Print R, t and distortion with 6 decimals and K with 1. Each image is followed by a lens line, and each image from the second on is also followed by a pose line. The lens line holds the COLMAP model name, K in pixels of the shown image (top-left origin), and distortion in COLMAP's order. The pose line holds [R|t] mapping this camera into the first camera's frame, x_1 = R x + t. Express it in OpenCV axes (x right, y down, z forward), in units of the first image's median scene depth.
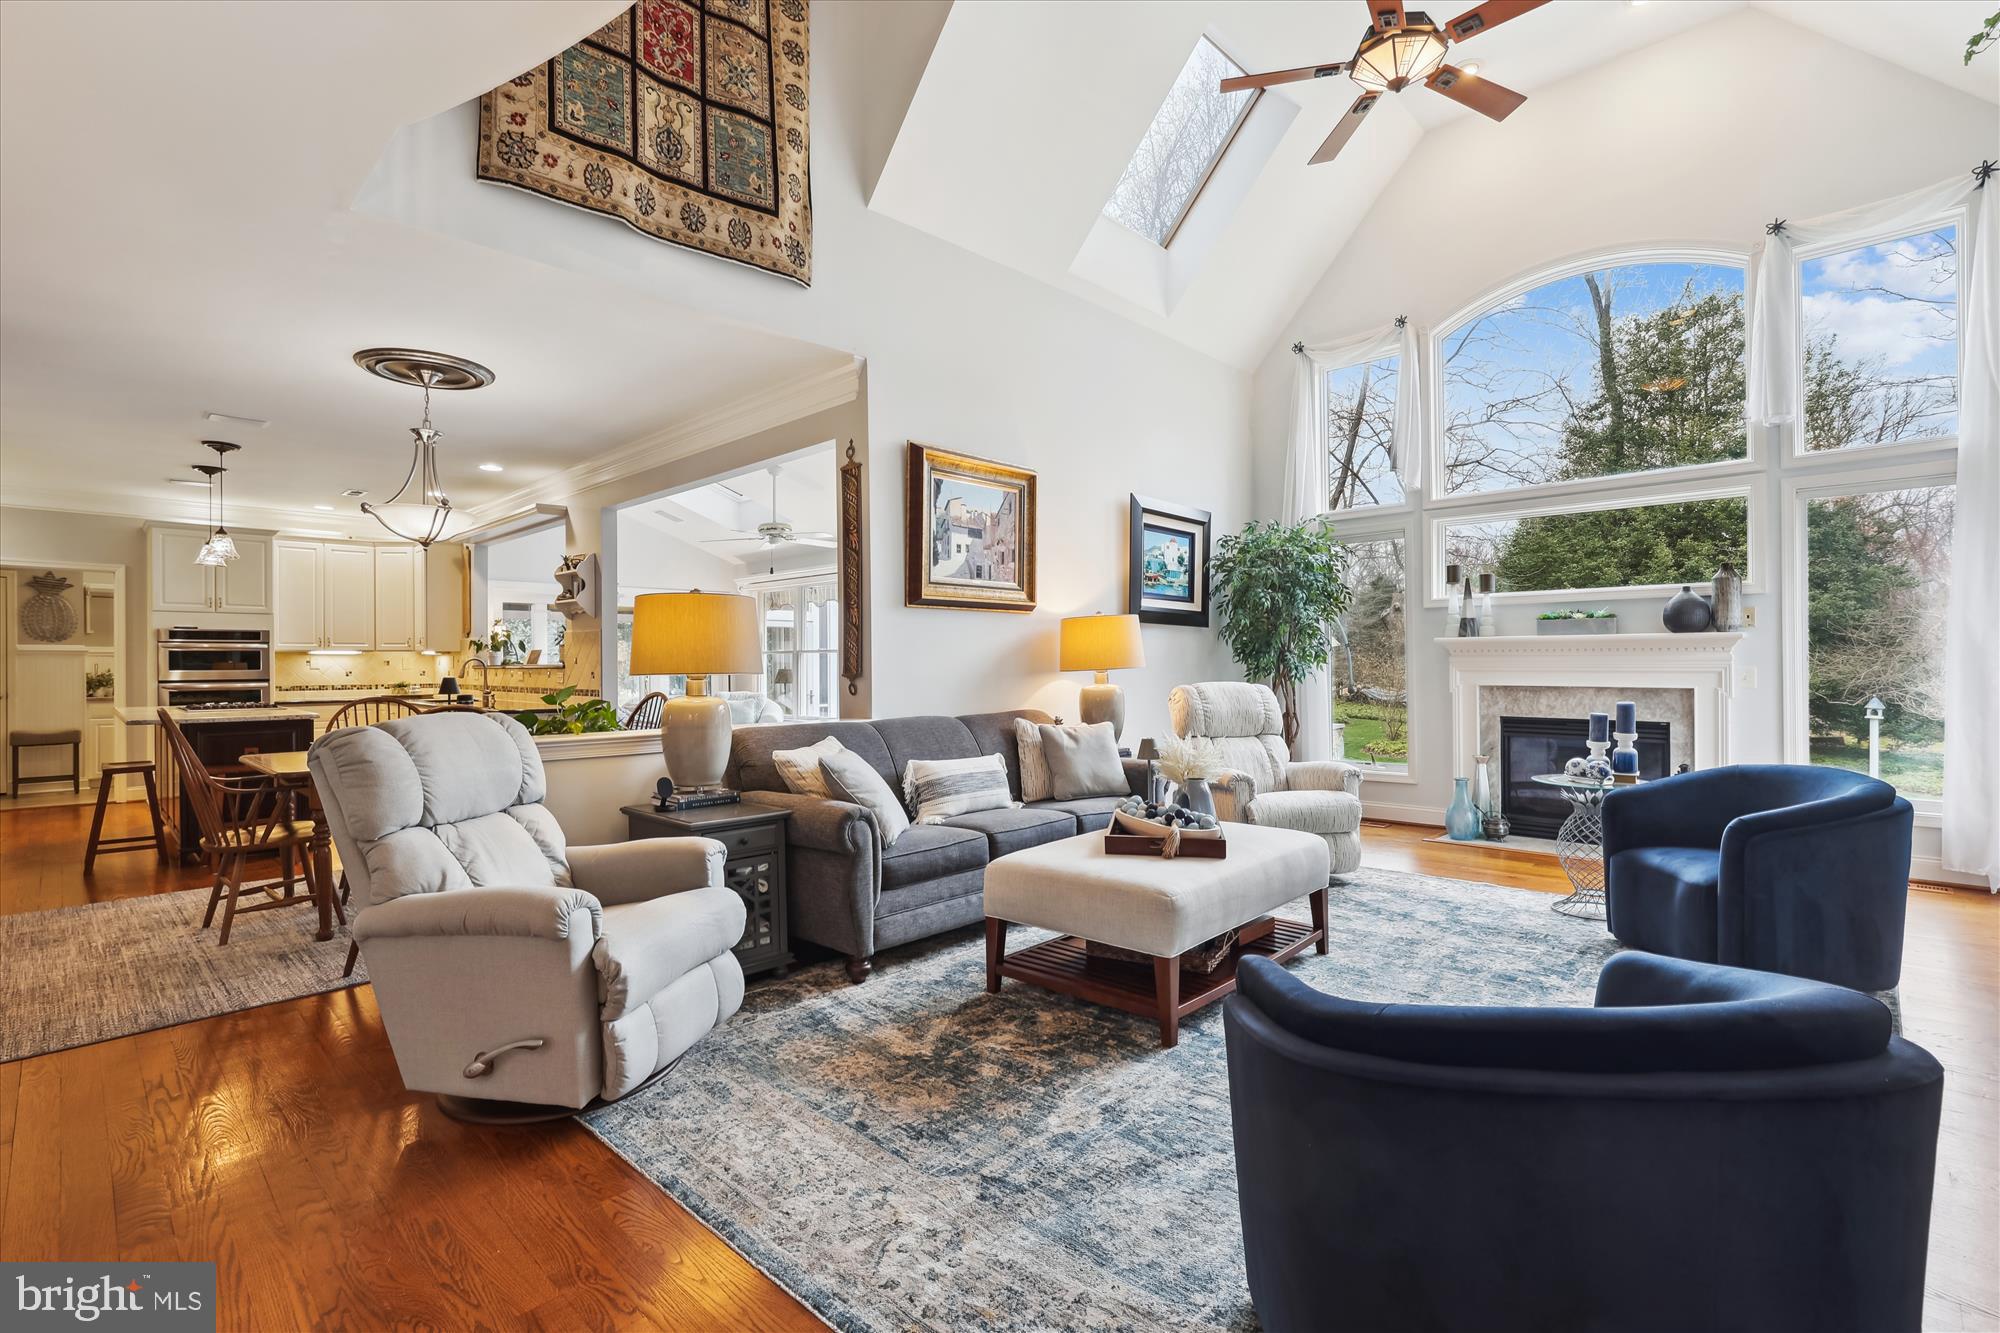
lens RADIAL K [[925.2, 0, 1007.3], [0, 925.2, 670.4], [0, 0, 1]] dist [-0.000245, 0.001266]
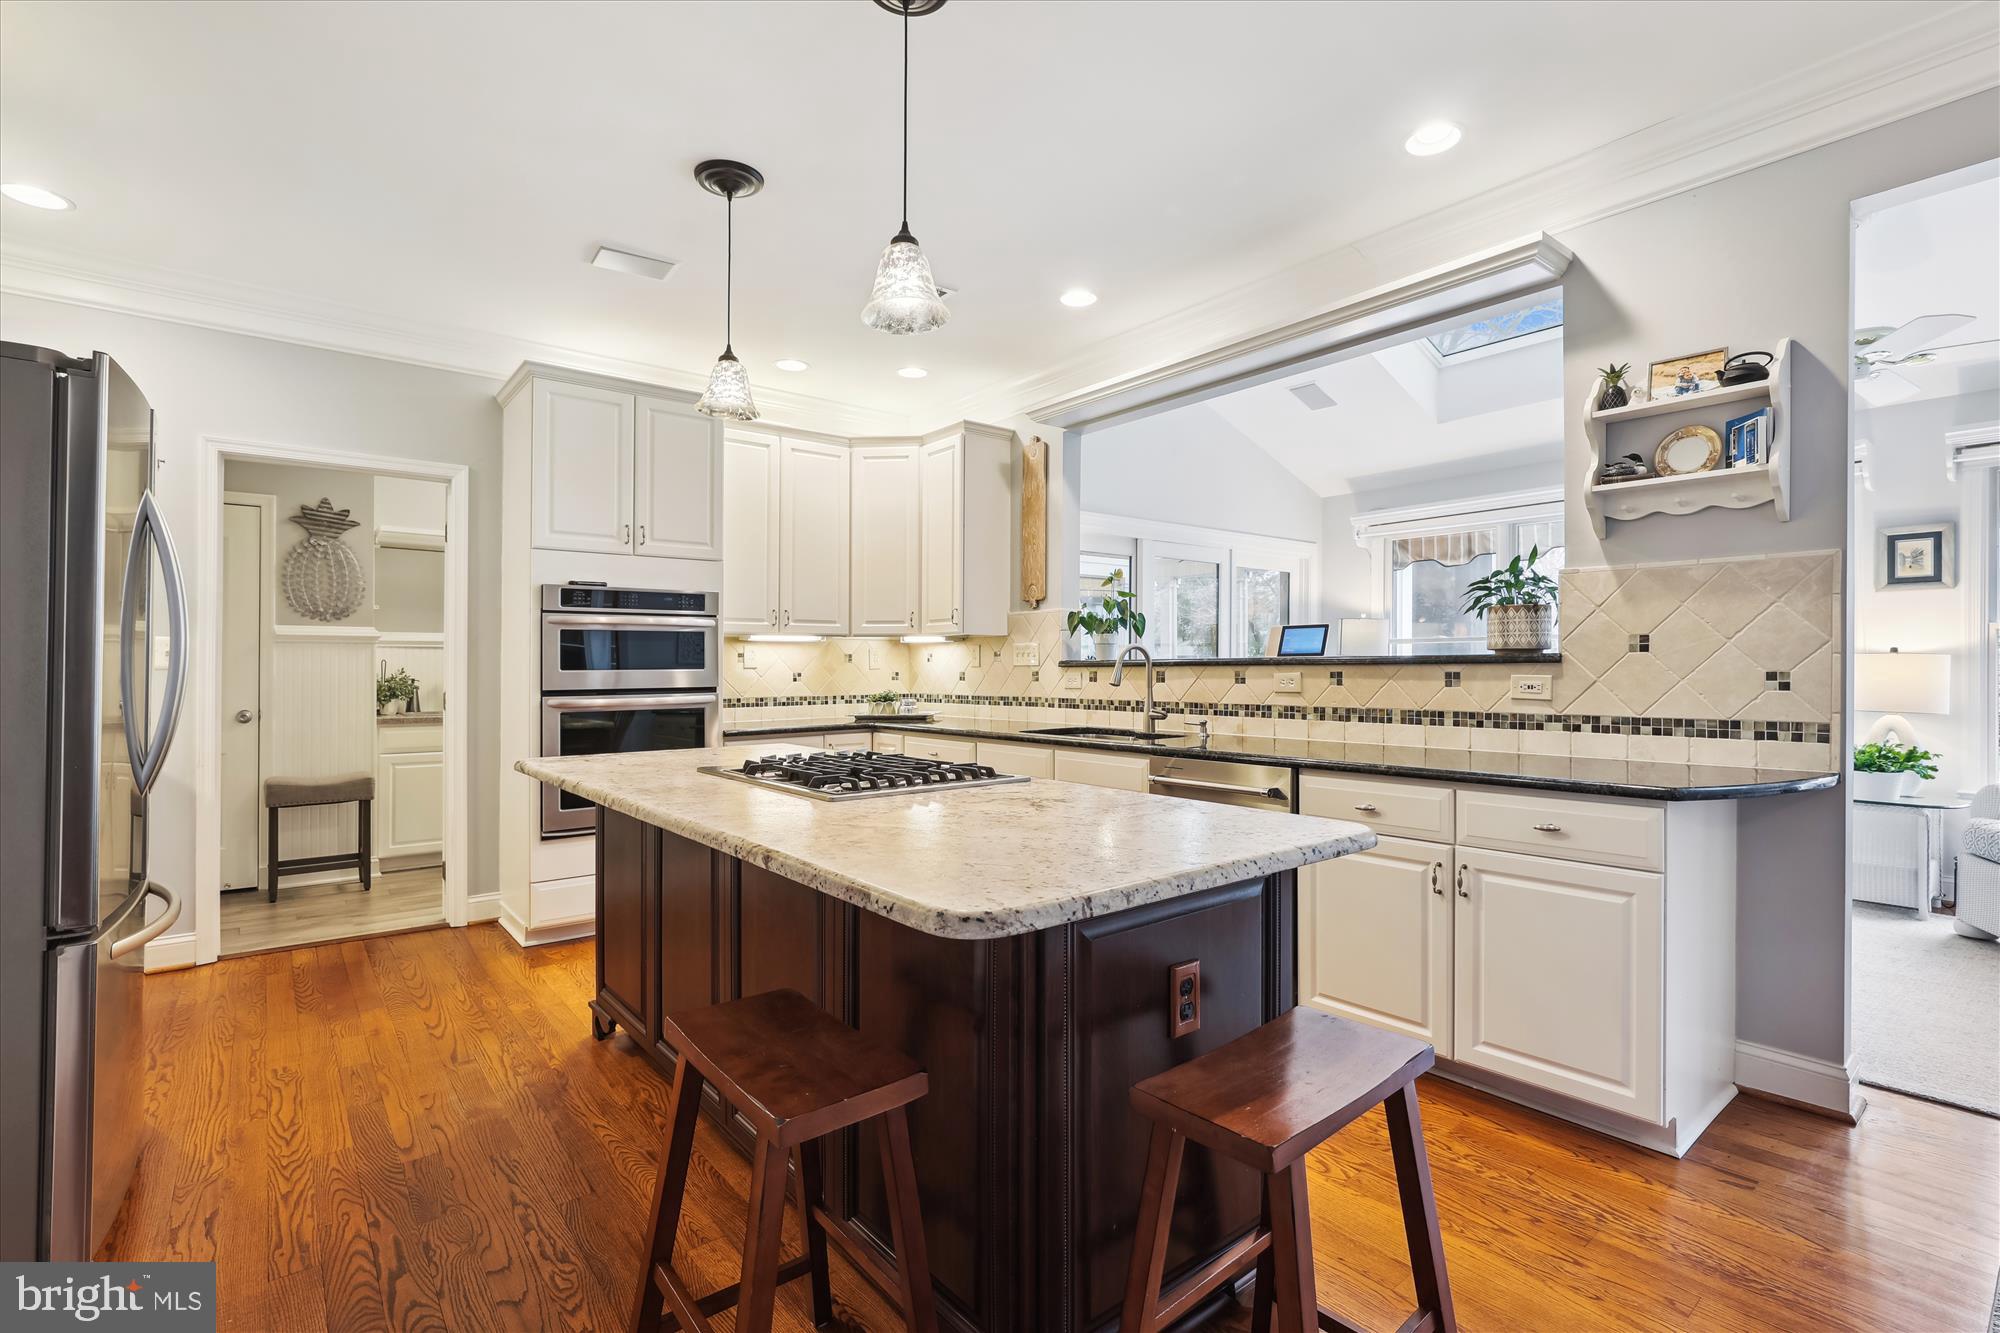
lens RADIAL K [[935.1, 0, 1005.8], [0, 935.1, 675.7], [0, 0, 1]] dist [-0.007459, 0.000065]
pose [[0.993720, -0.001125, -0.111891, -0.341955], [0.001148, 0.999999, 0.000139, 0.001965], [0.111891, -0.000266, 0.993720, 0.295390]]
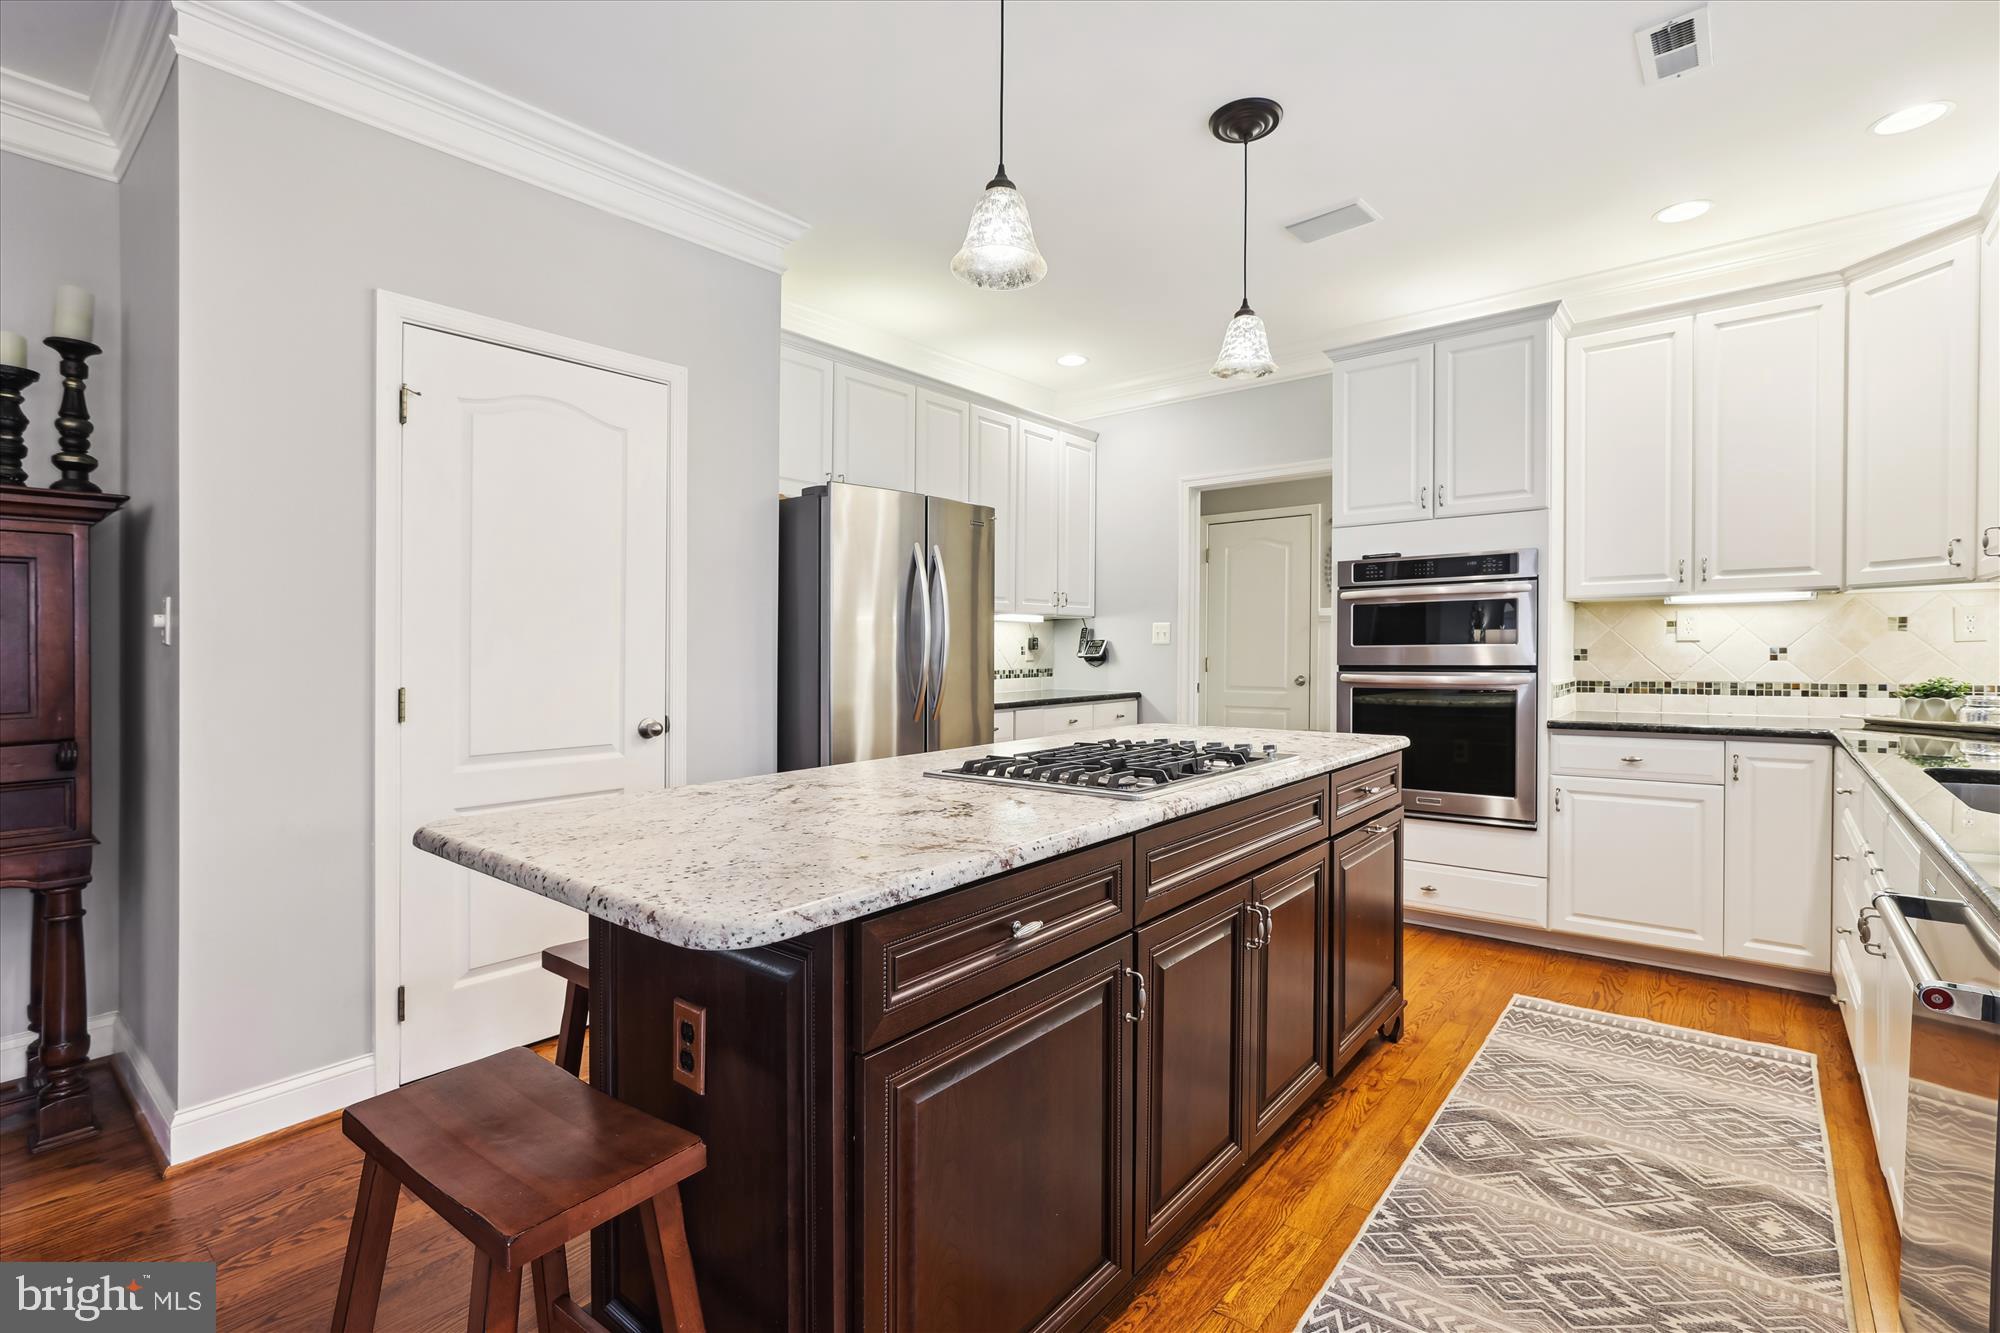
lens RADIAL K [[908.9, 0, 994.6], [0, 908.9, 657.5], [0, 0, 1]] dist [-0.000255, 0.000230]
pose [[0.096311, 0.013084, -0.995265, -0.244811], [0.000406, 0.999913, 0.013185, 0.000159], [0.995351, -0.001674, 0.096297, 0.422962]]
